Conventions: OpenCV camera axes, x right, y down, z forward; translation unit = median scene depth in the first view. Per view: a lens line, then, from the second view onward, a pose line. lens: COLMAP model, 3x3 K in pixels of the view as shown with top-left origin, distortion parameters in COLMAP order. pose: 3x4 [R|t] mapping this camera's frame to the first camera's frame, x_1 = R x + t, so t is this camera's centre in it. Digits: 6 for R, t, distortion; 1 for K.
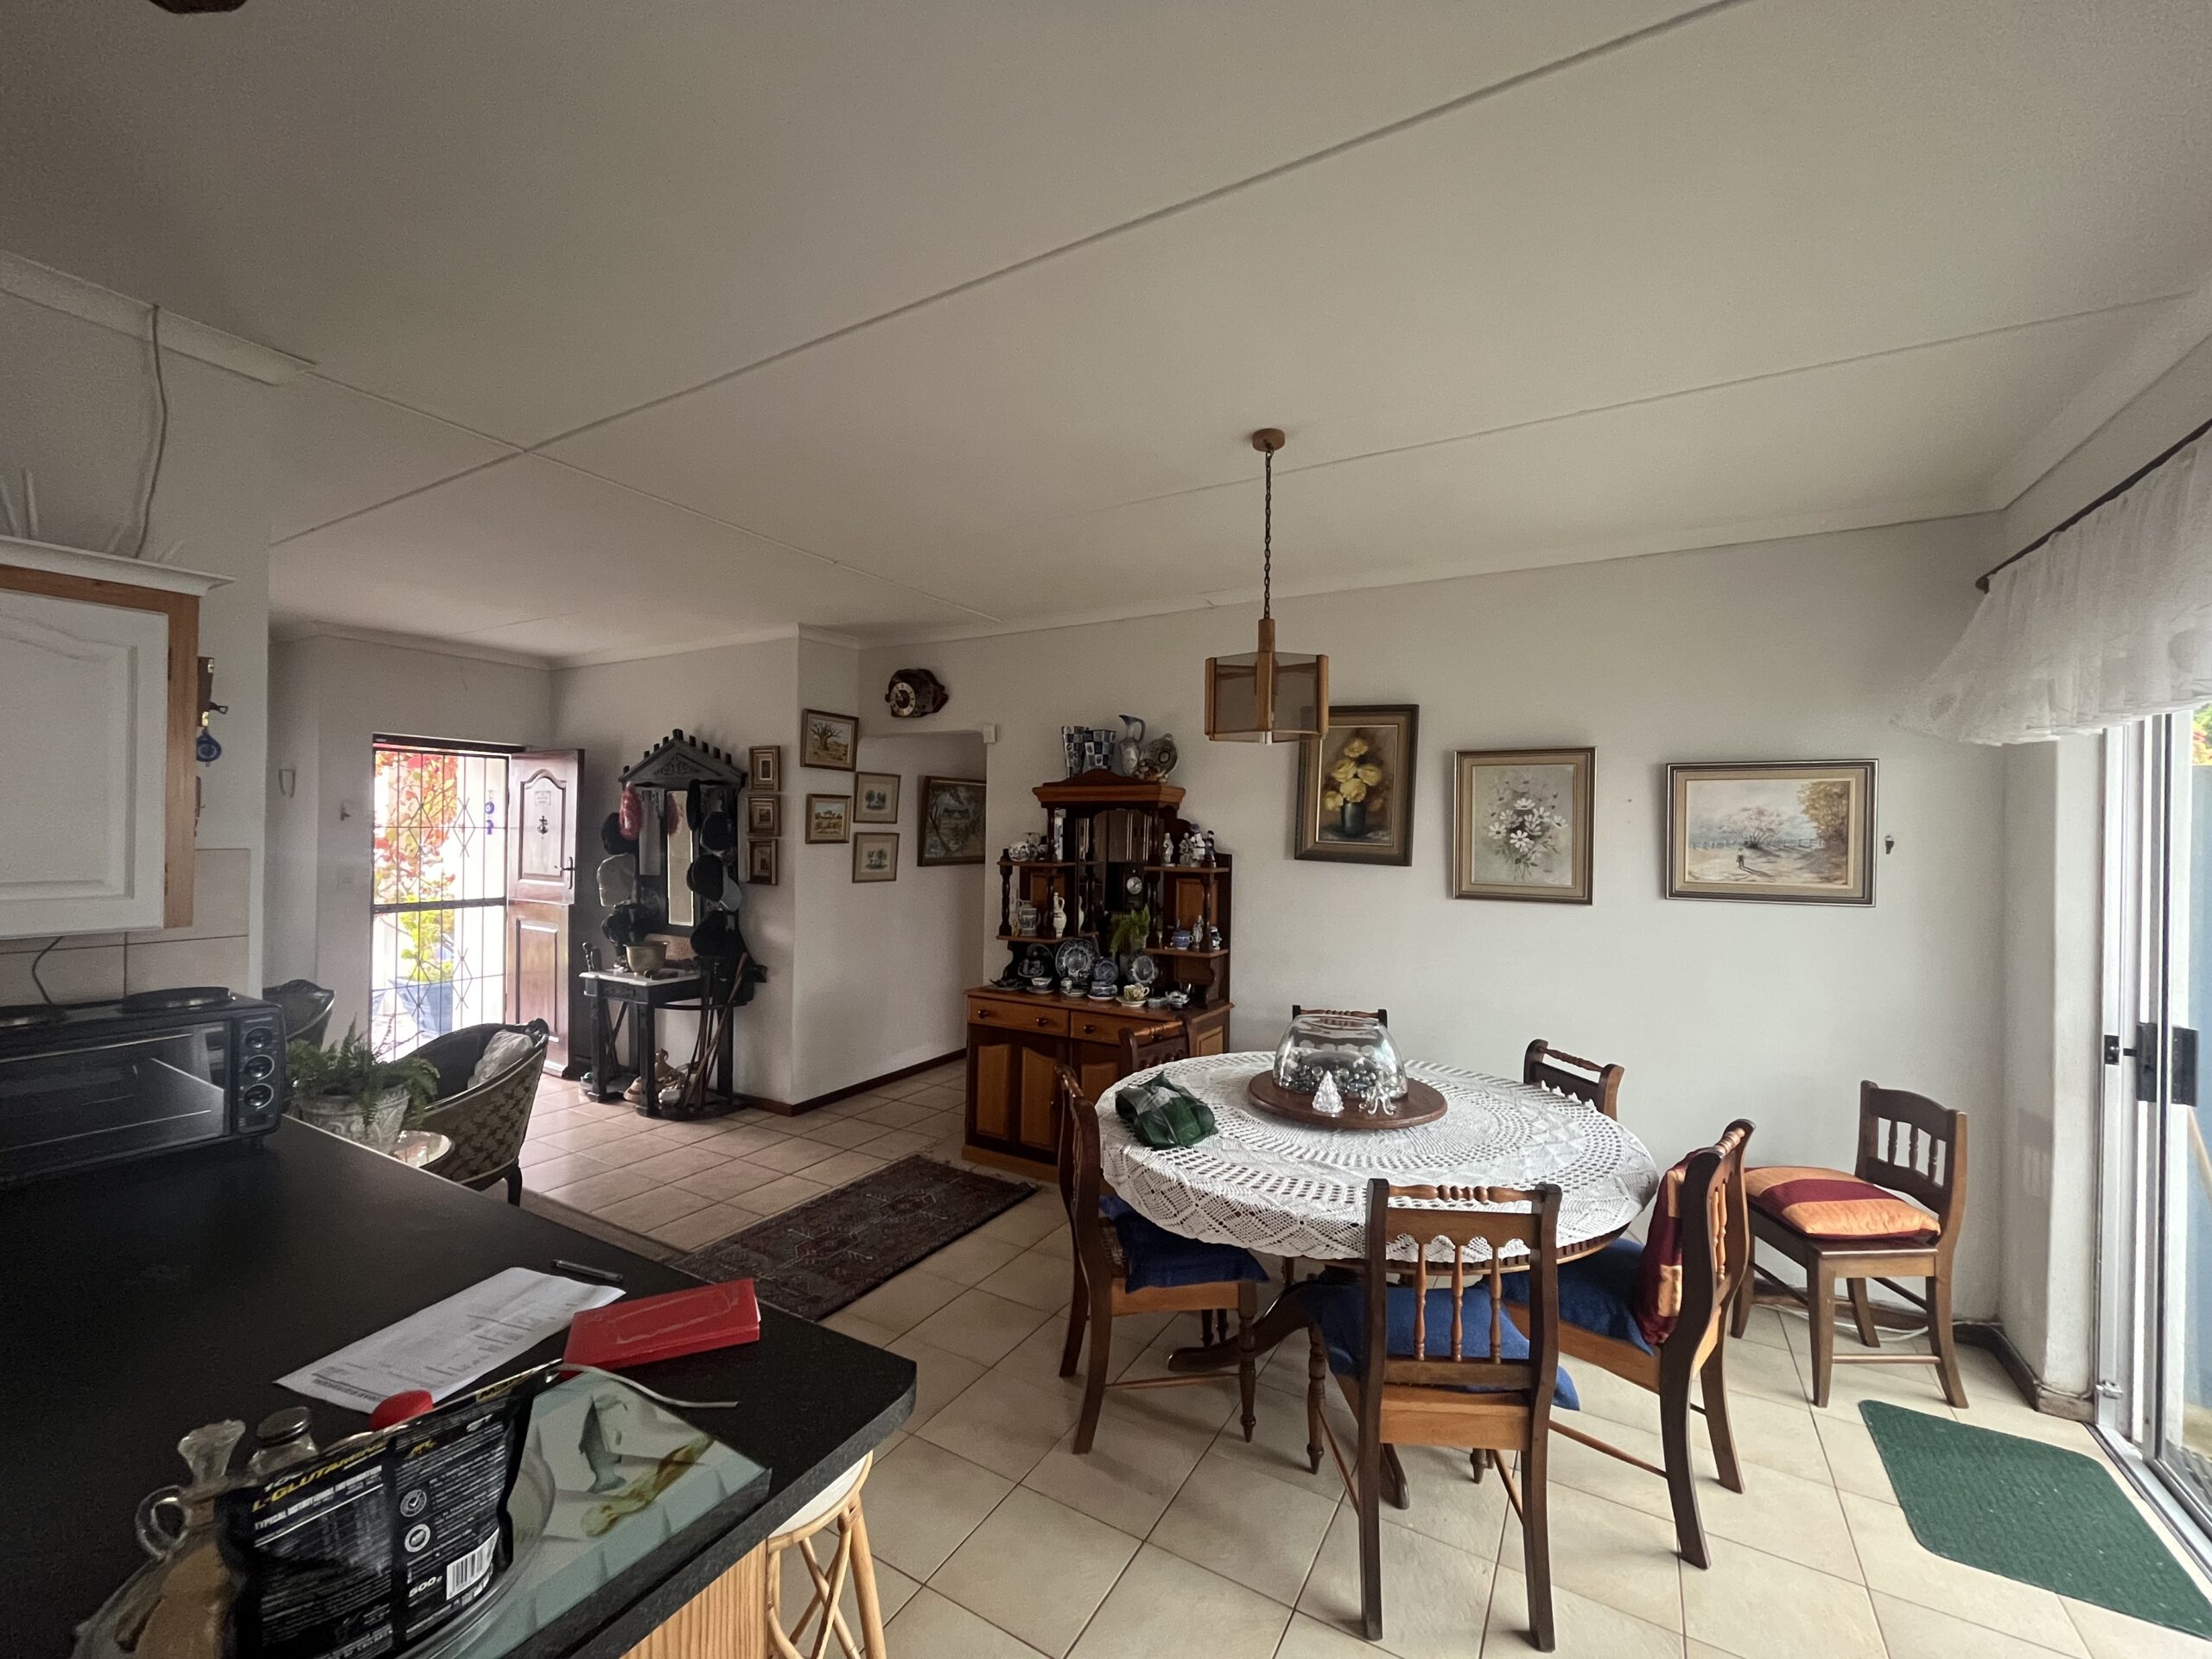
lens RADIAL K [[892.8, 0, 1101.0], [0, 892.8, 833.4], [0, 0, 1]] dist [-0.001622, -0.000136]
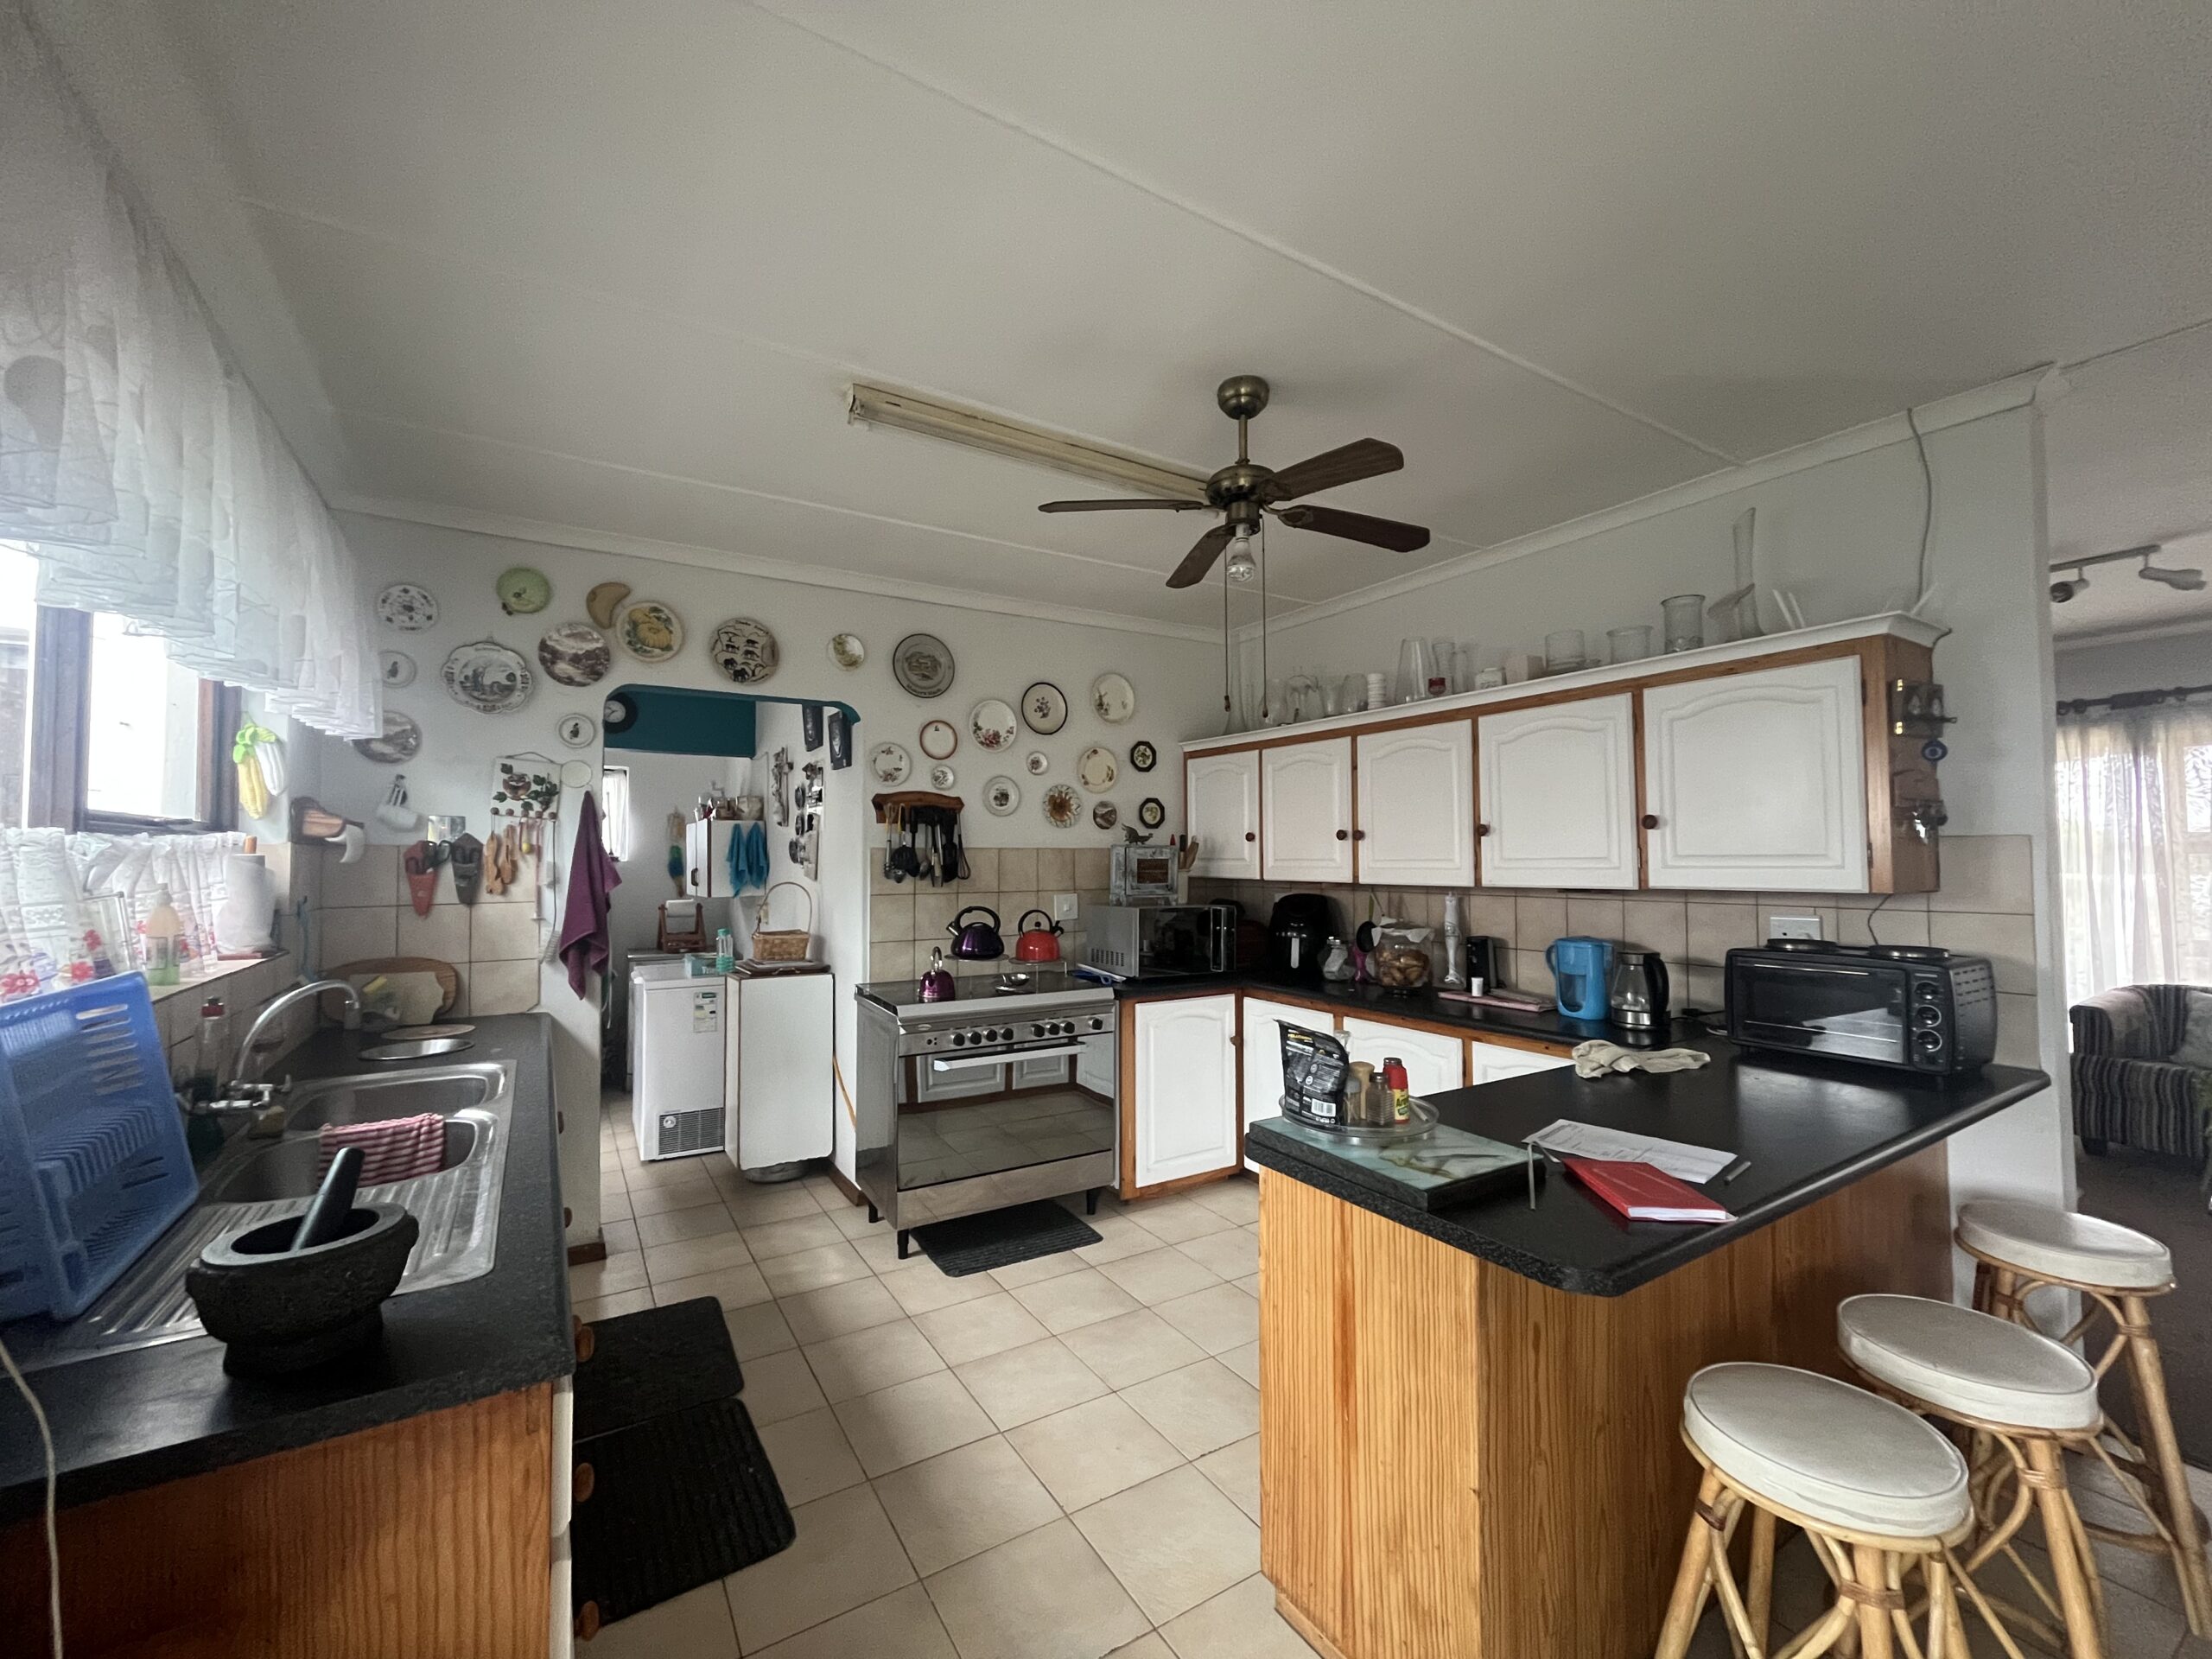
lens RADIAL K [[892.8, 0, 1099.2], [0, 892.8, 833.9], [0, 0, 1]] dist [-0.001622, -0.000136]
pose [[-0.467187, -0.033176, -0.883536, 1.002071], [-0.001176, 0.999318, -0.036902, 0.109578], [0.884158, -0.016201, -0.466907, 0.950944]]
